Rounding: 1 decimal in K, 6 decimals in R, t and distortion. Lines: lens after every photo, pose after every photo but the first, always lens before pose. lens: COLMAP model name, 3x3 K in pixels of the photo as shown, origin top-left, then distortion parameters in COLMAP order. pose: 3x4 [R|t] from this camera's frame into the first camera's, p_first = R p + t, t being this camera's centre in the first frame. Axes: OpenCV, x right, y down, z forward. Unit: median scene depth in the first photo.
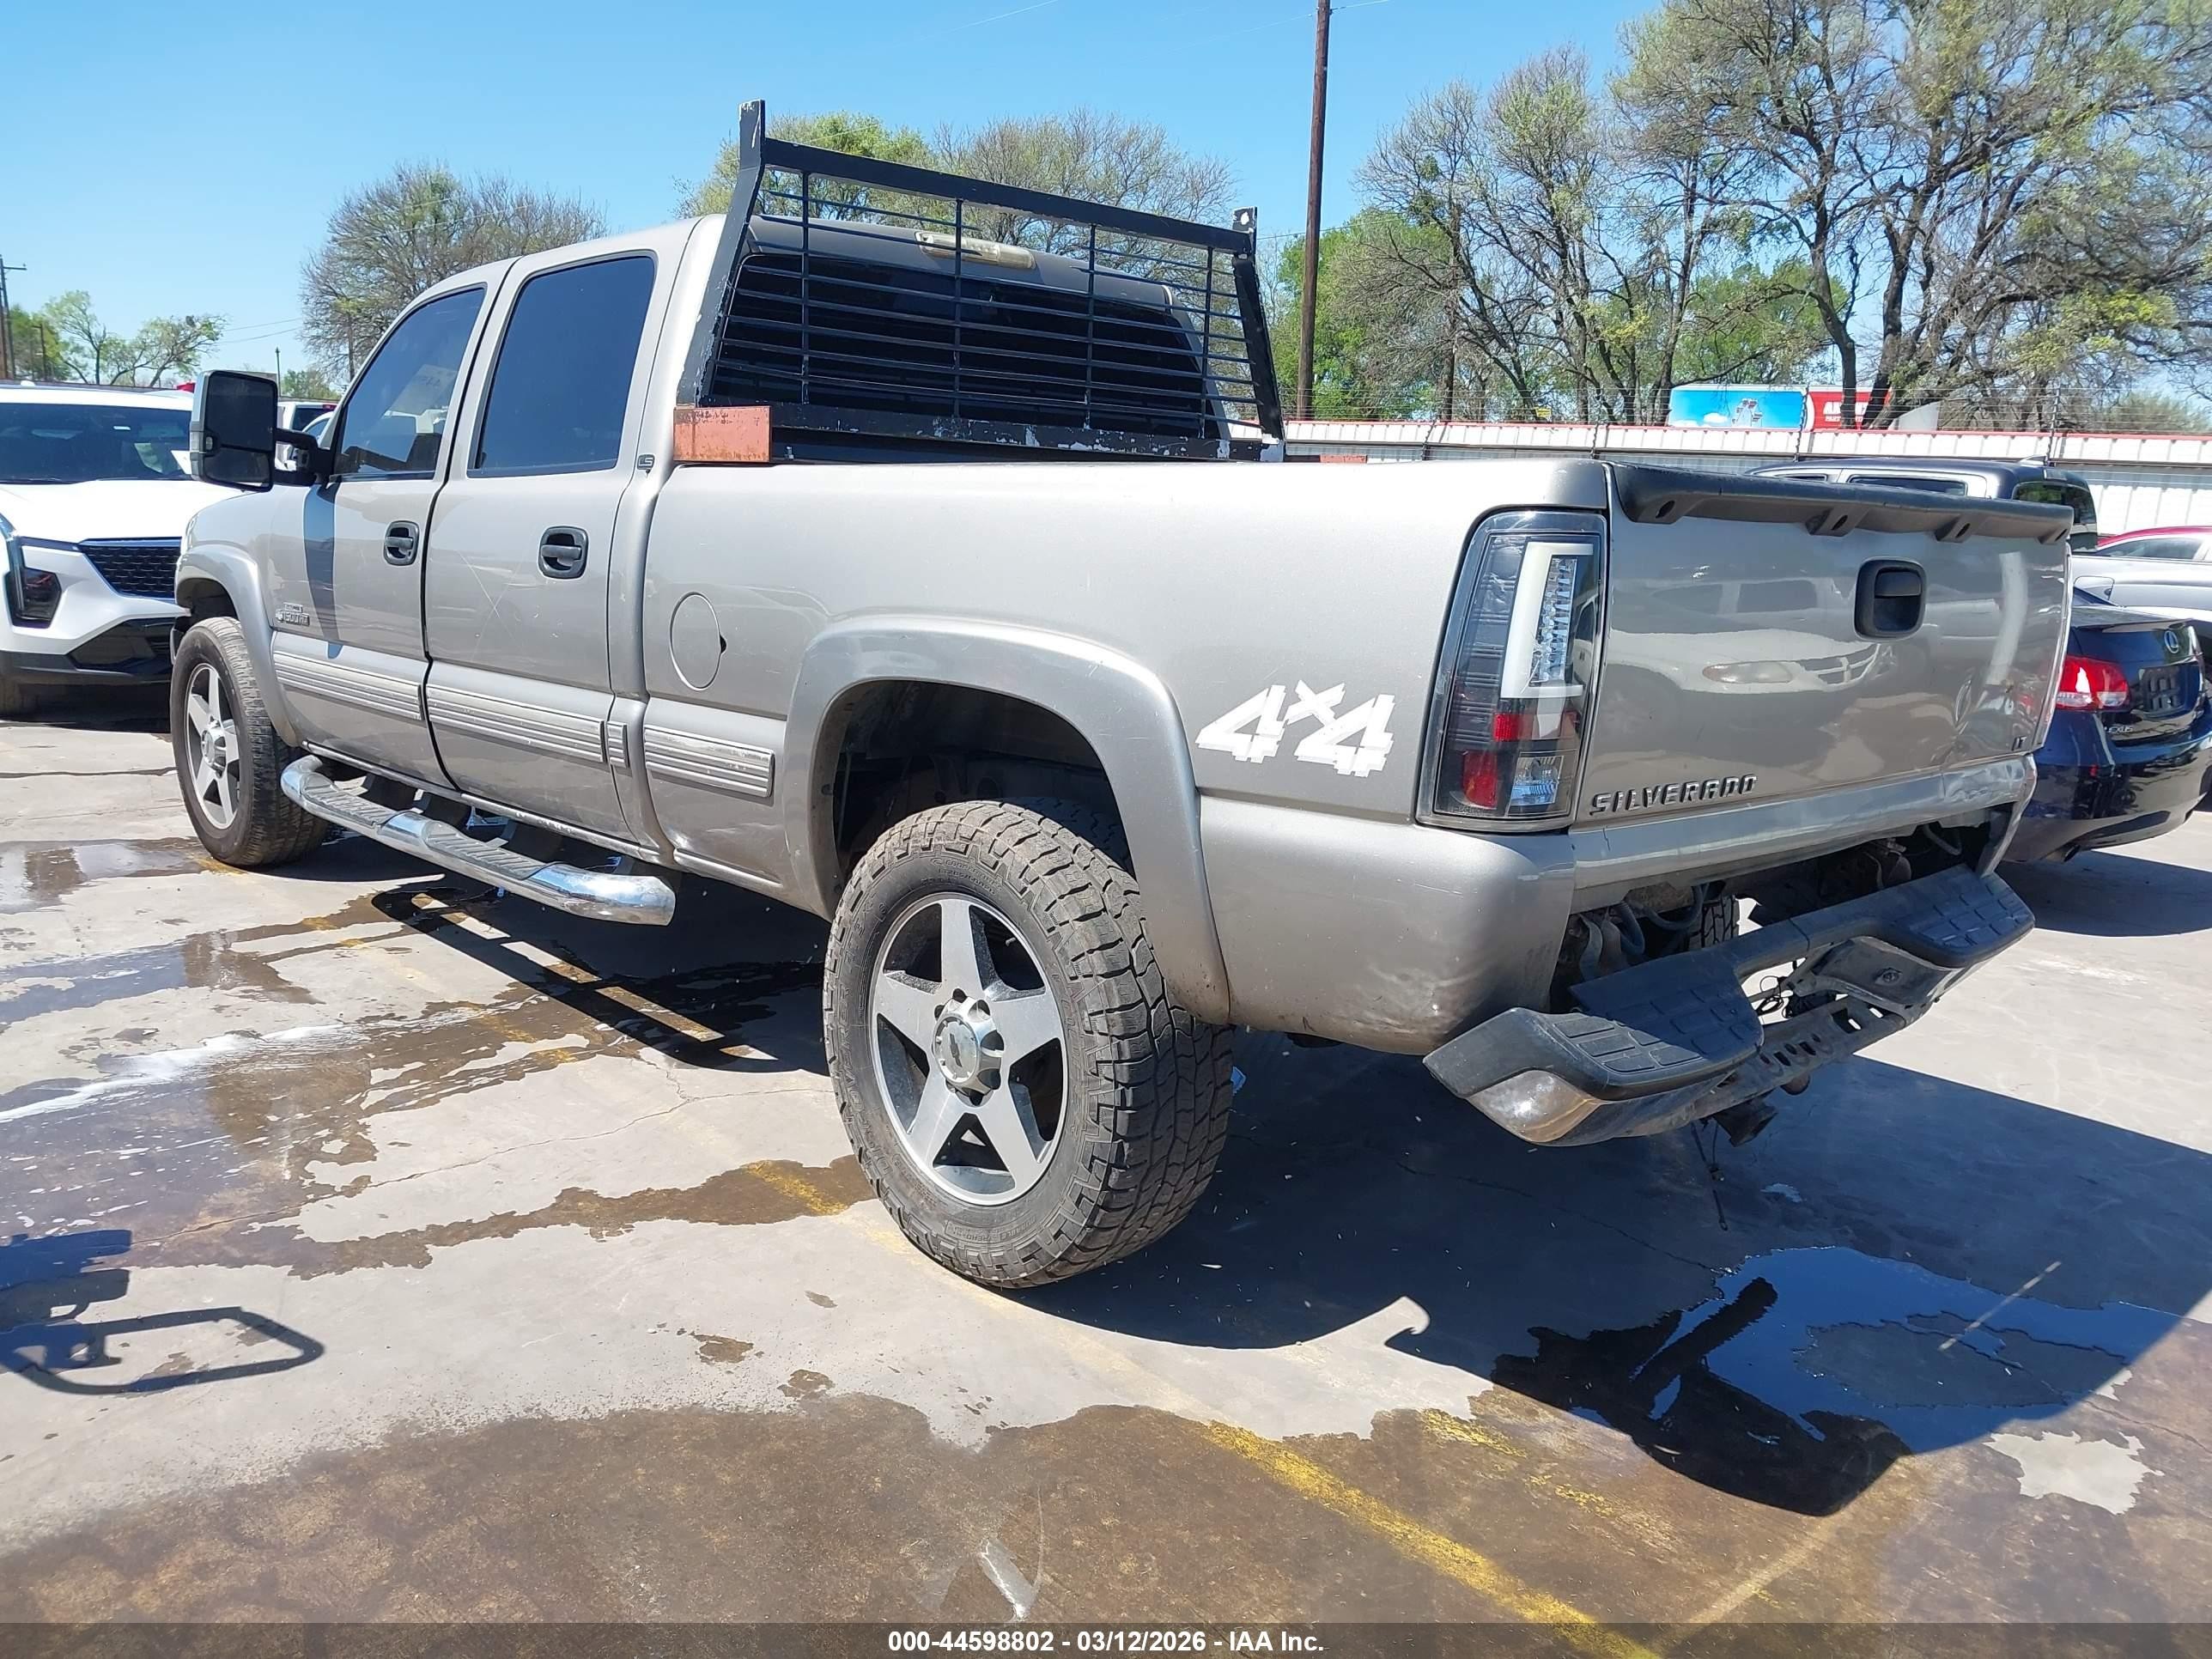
lens RADIAL K [[1722.4, 0, 1077.0], [0, 1722.4, 834.2], [0, 0, 1]] dist [0.034776, -0.044481]
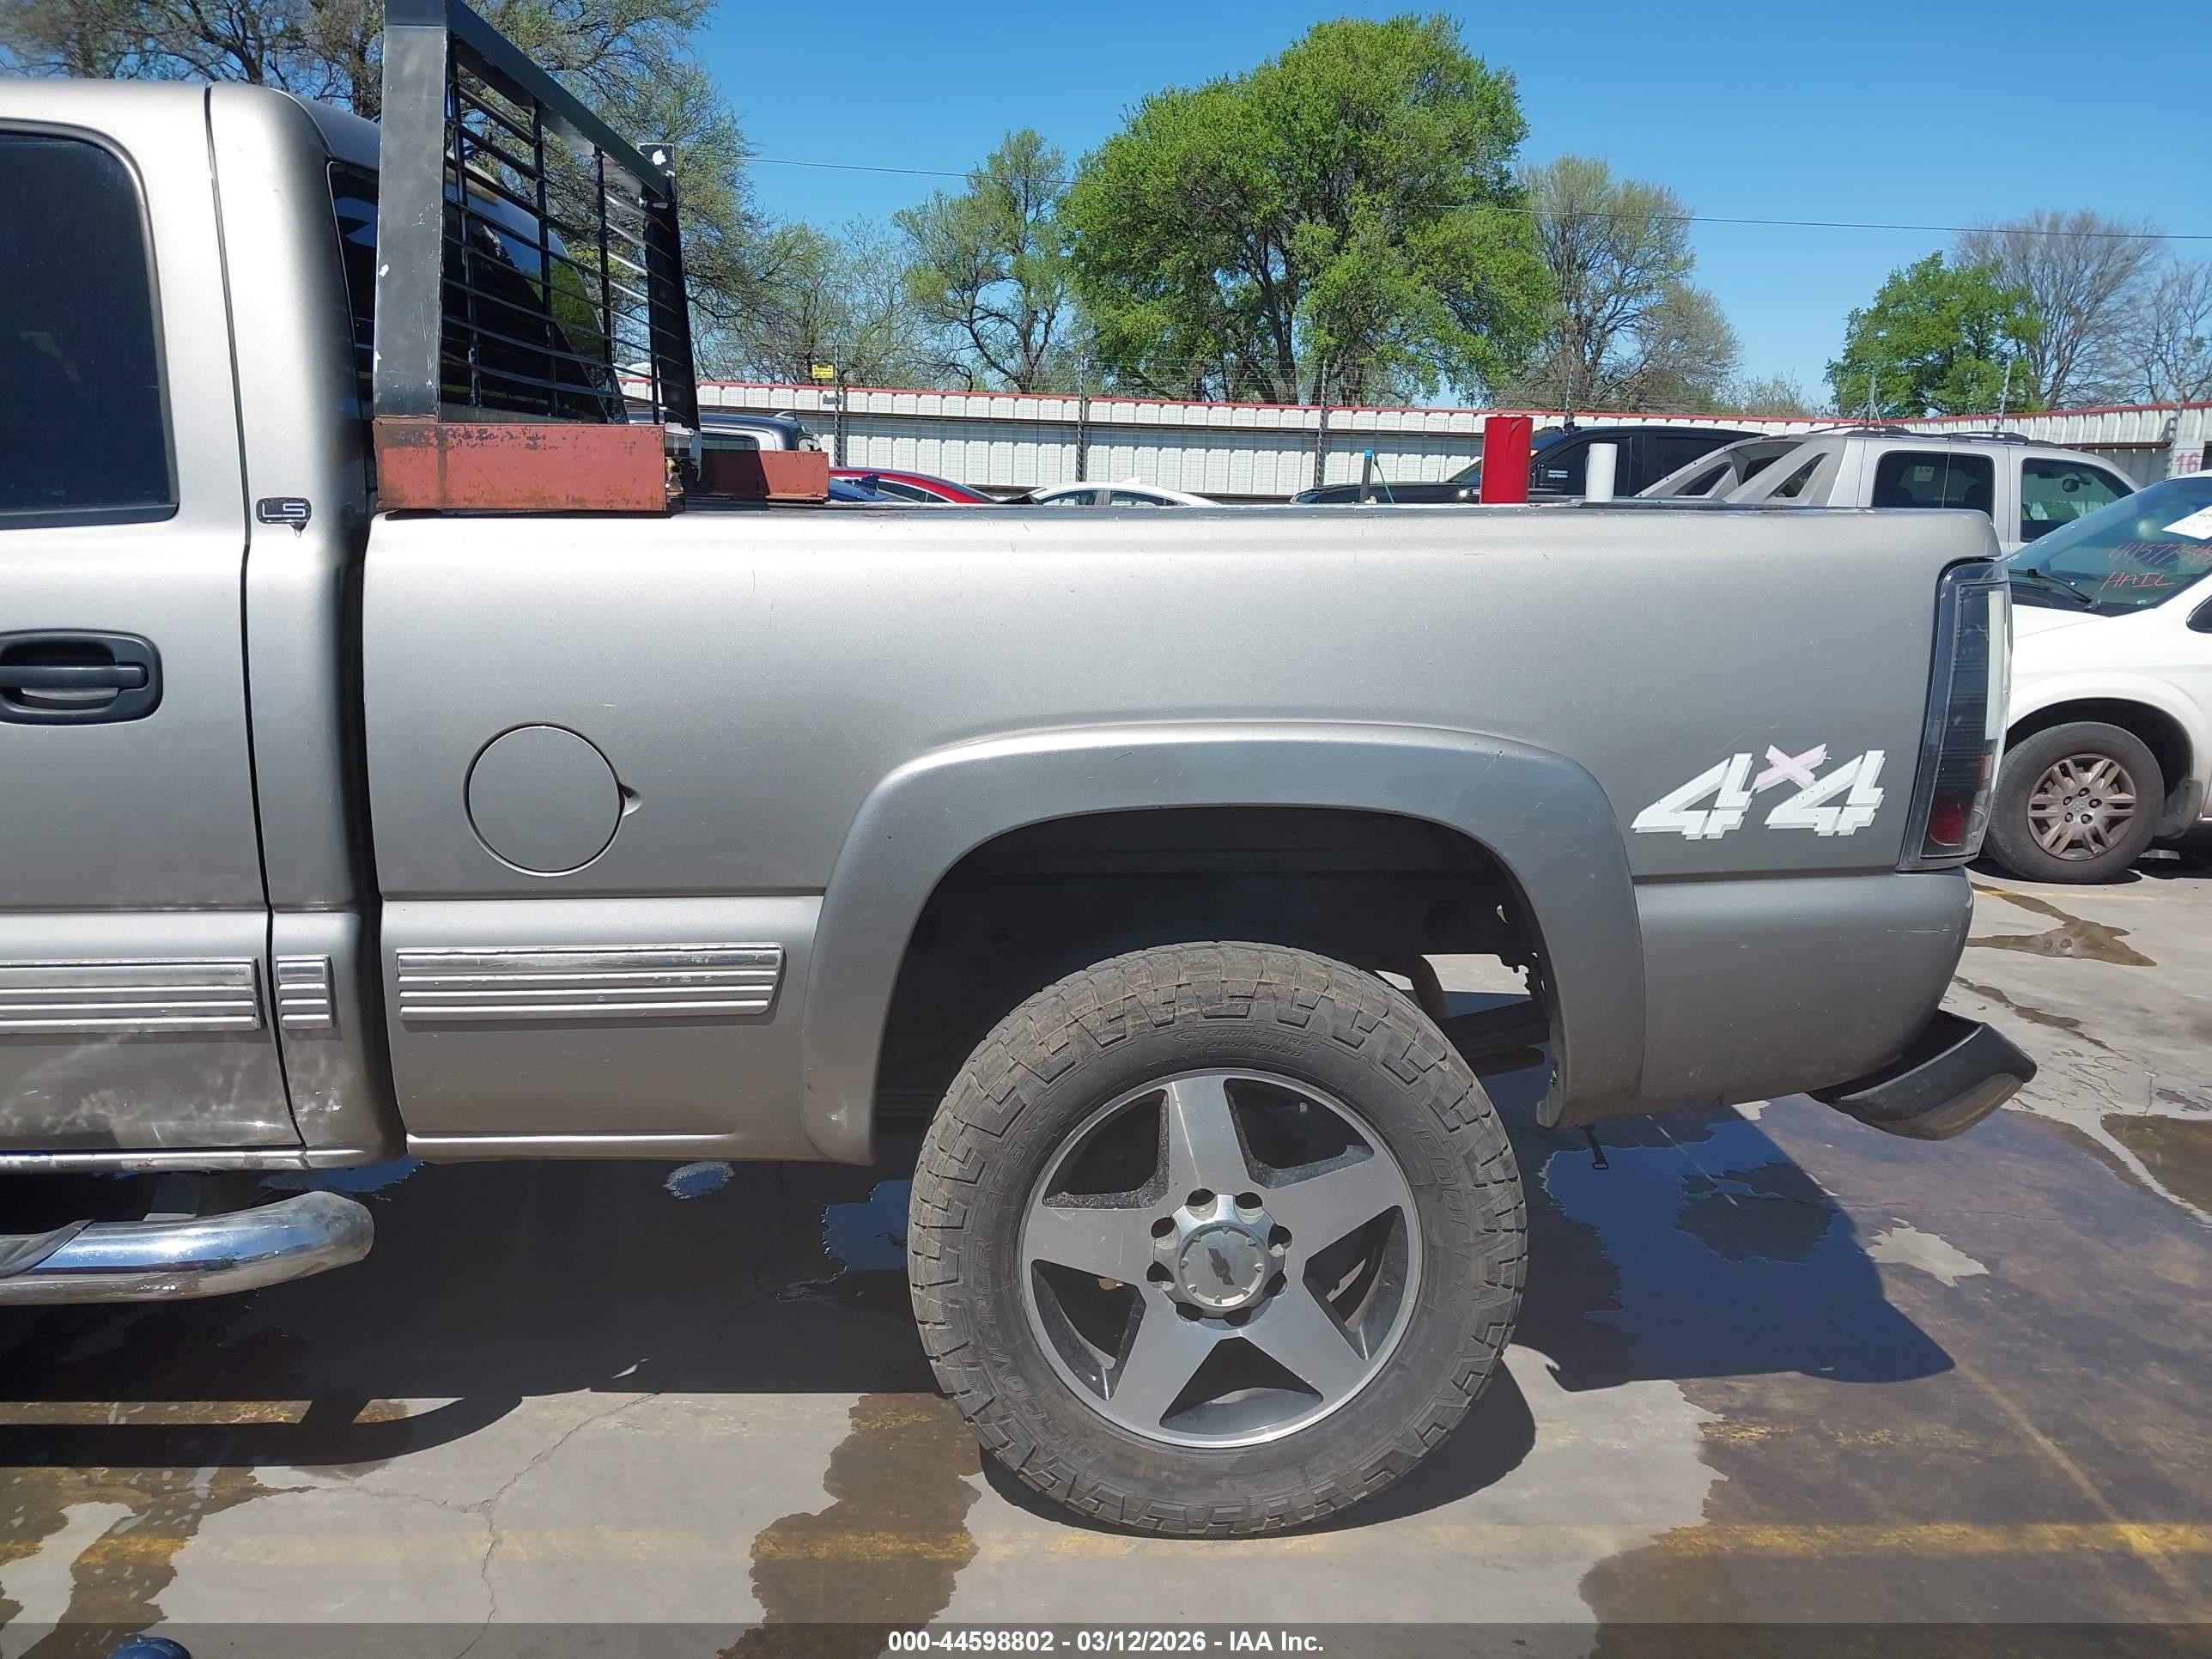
lens RADIAL K [[1741.9, 0, 1094.7], [0, 1741.9, 842.3], [0, 0, 1]] dist [-0.000011, 0.006820]
pose [[0.649370, -0.184282, 0.737806, -0.503895], [0.153615, 0.981981, 0.110067, -0.121833], [-0.744796, 0.041864, 0.665978, 0.394866]]
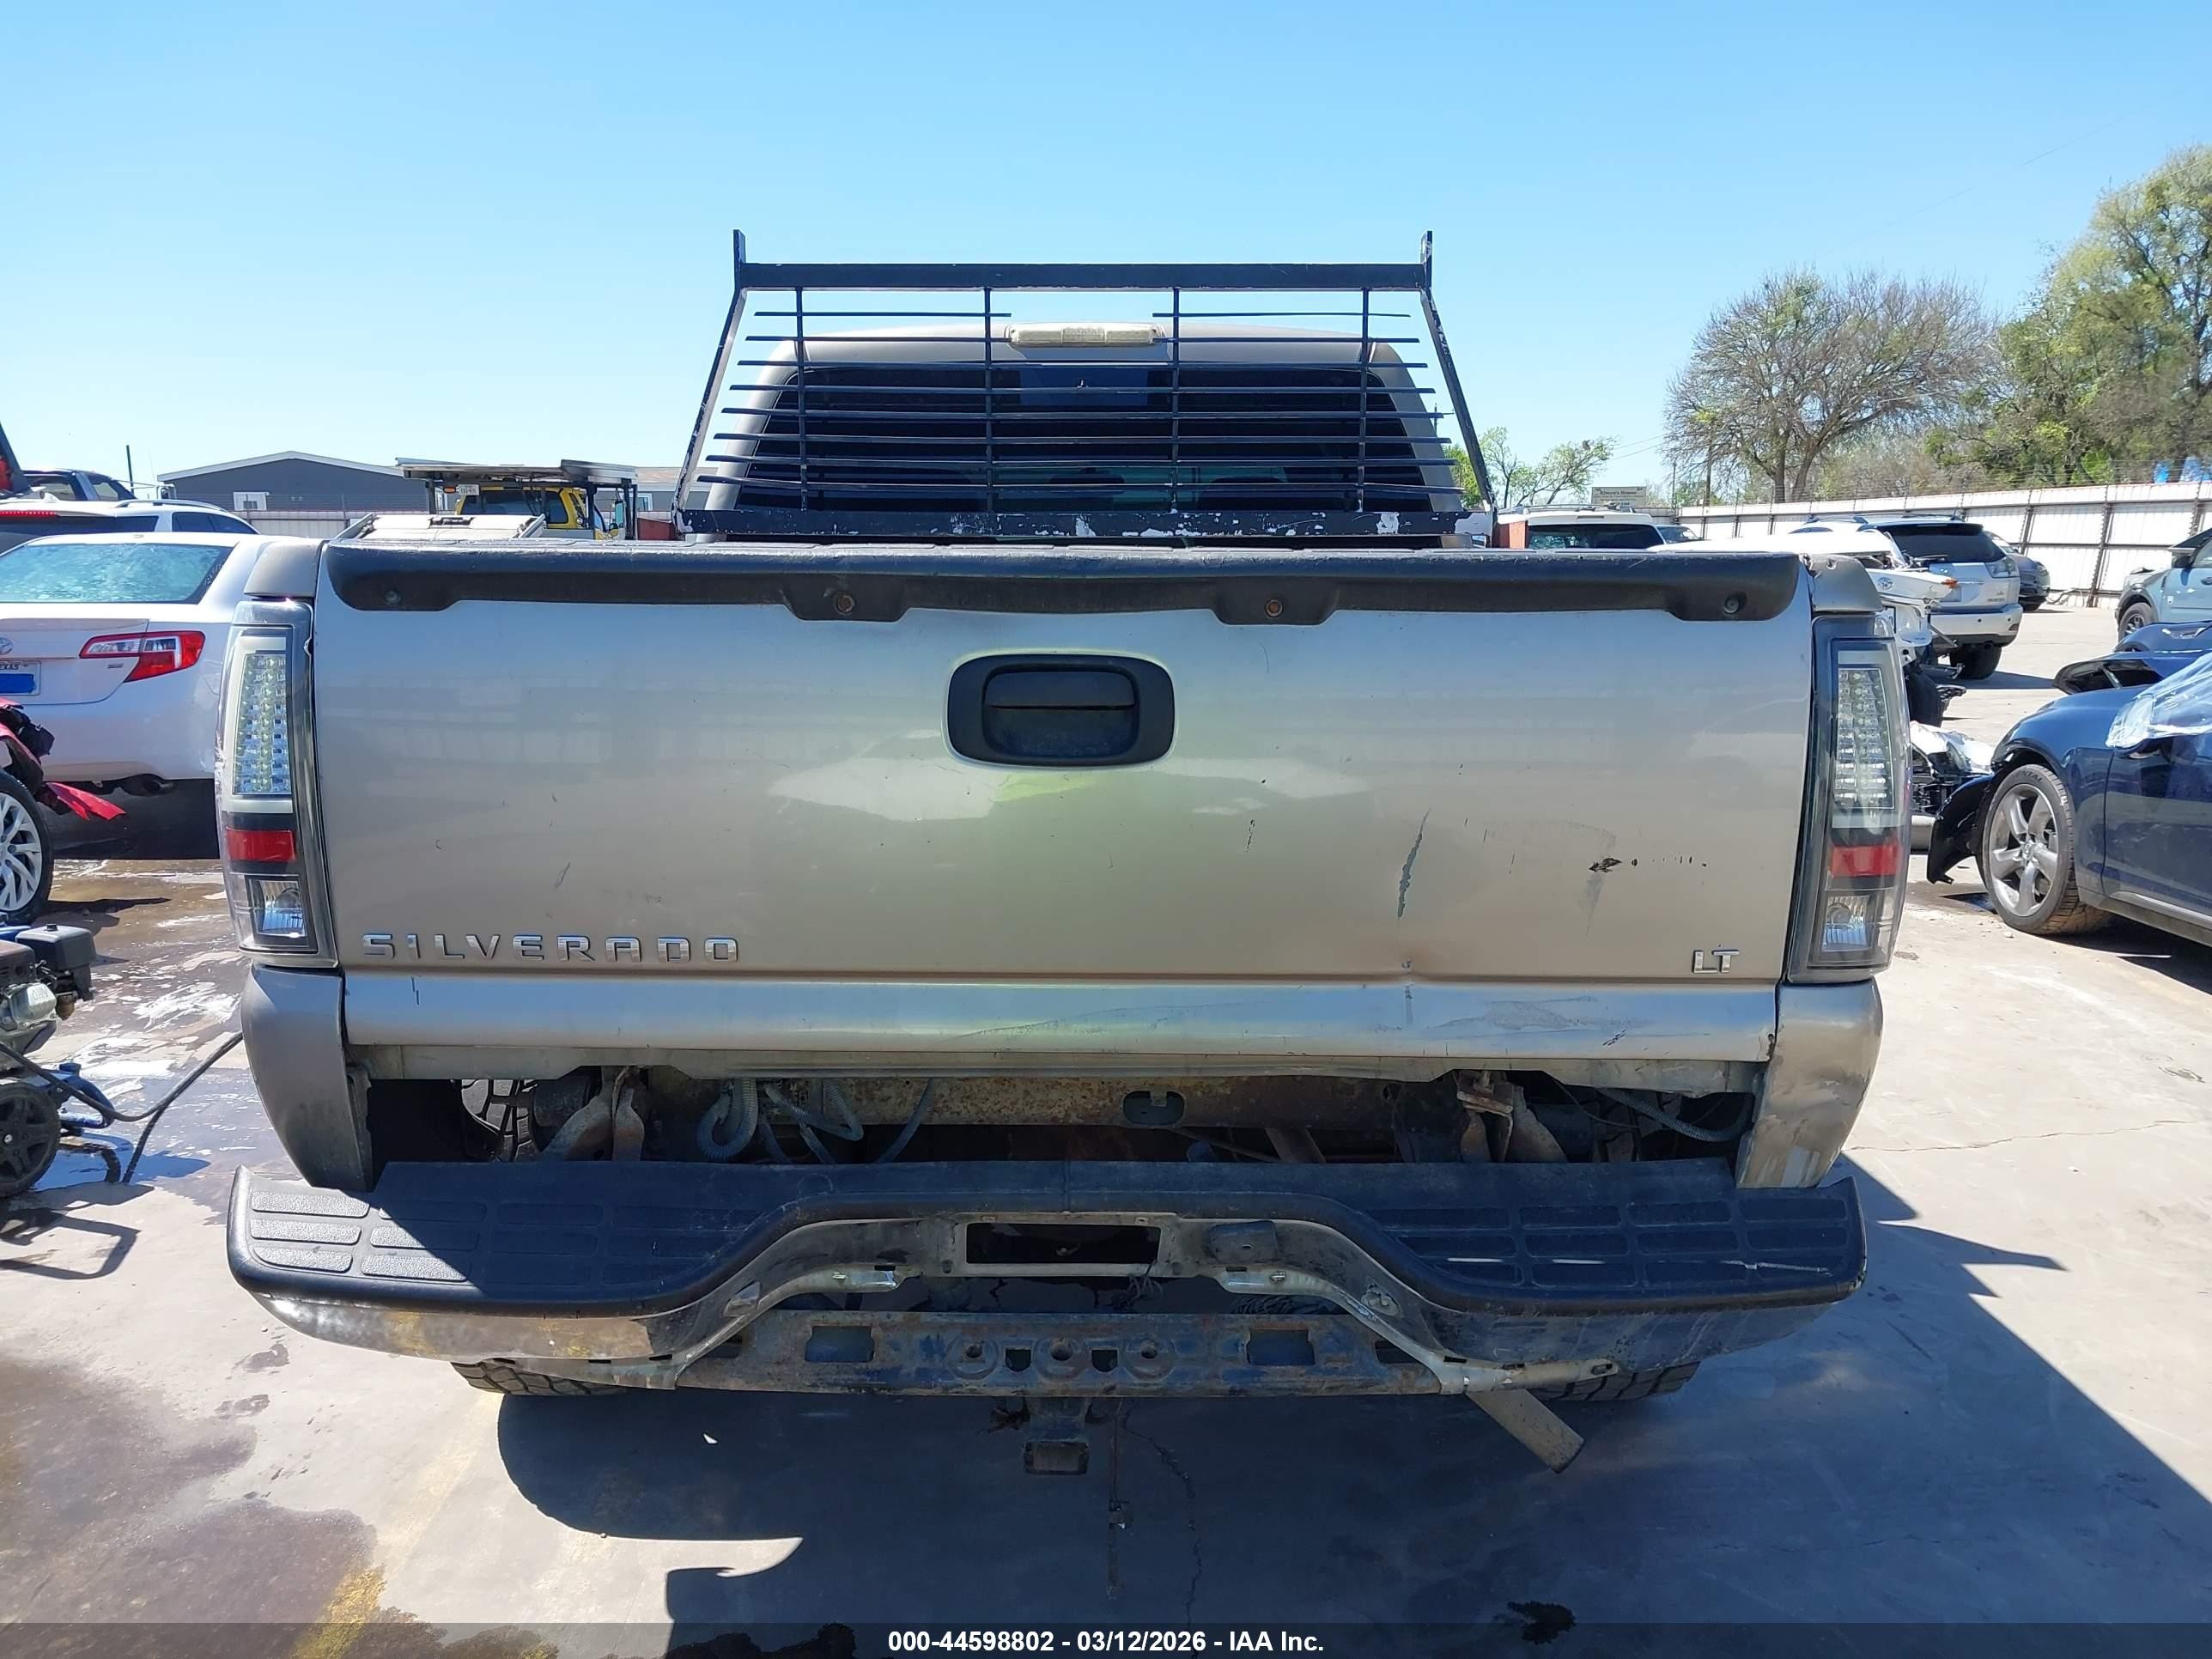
lens RADIAL K [[1739.5, 0, 1059.6], [0, 1739.5, 799.3], [0, 0, 1]] dist [0.010997, -0.016428]
pose [[0.724123, 0.047570, -0.688028, 0.657632], [-0.101175, 0.994152, -0.037747, -0.050793], [0.682209, 0.096945, 0.724701, 0.355444]]
